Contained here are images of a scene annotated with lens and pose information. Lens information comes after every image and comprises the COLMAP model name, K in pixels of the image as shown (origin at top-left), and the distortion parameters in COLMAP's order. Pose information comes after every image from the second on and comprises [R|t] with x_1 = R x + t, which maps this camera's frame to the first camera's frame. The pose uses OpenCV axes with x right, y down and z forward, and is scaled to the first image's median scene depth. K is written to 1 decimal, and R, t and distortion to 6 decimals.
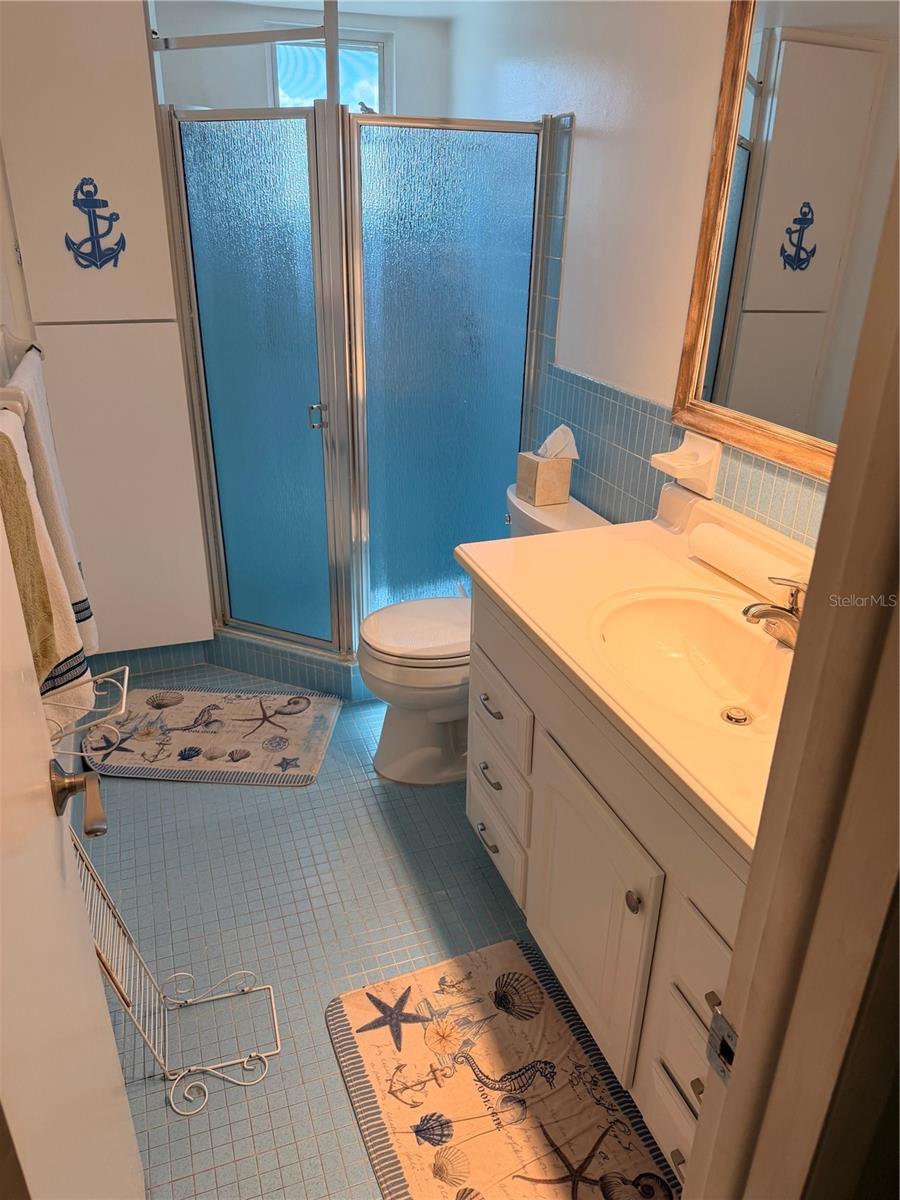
lens RADIAL K [[846.4, 0, 452.2], [0, 846.4, 604.9], [0, 0, 1]] dist [0.013699, -0.013959]
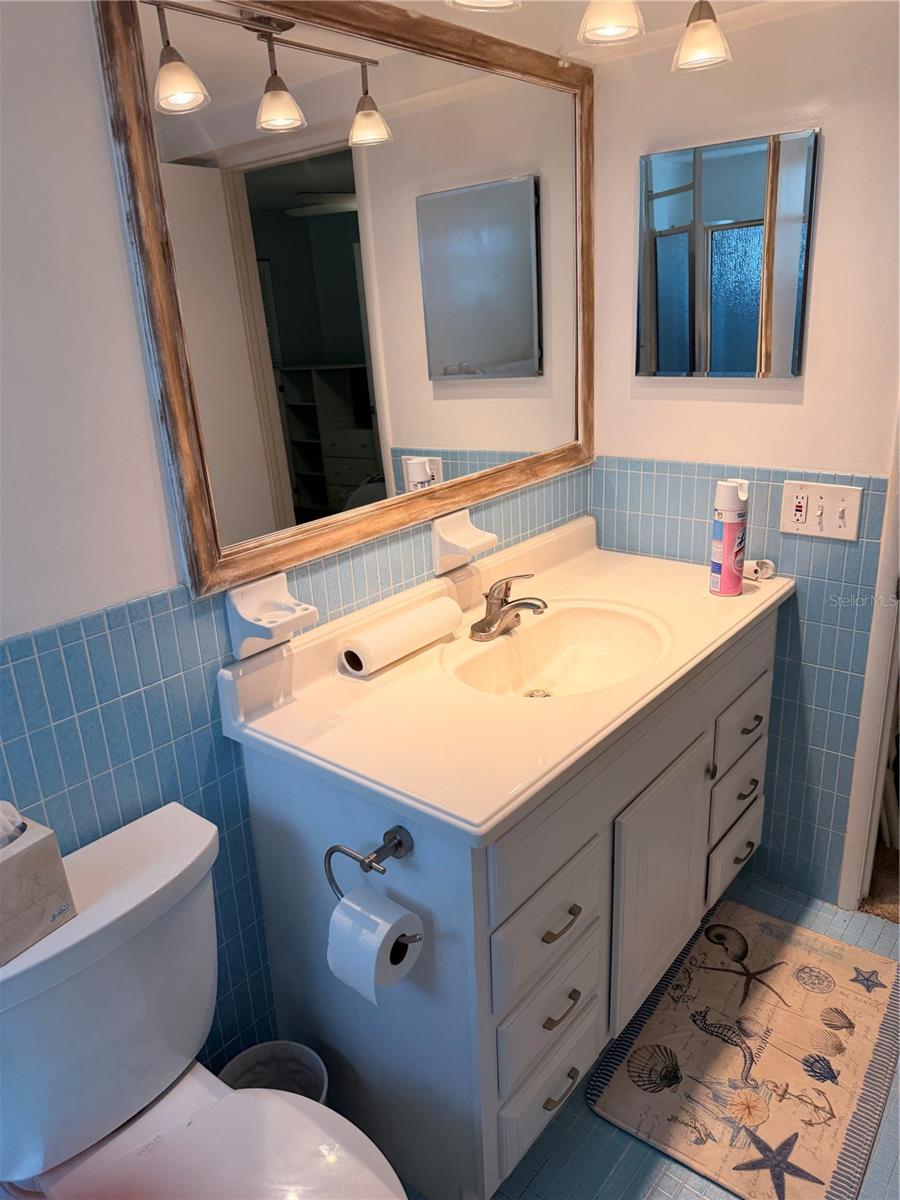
lens RADIAL K [[846.4, 0, 449.1], [0, 846.4, 589.8], [0, 0, 1]] dist [0.013699, -0.013959]
pose [[-0.498873, -0.263695, 0.825585, -0.478974], [0.412646, 0.765415, 0.493824, -0.549585], [-0.762134, 0.587030, -0.273032, 1.175803]]
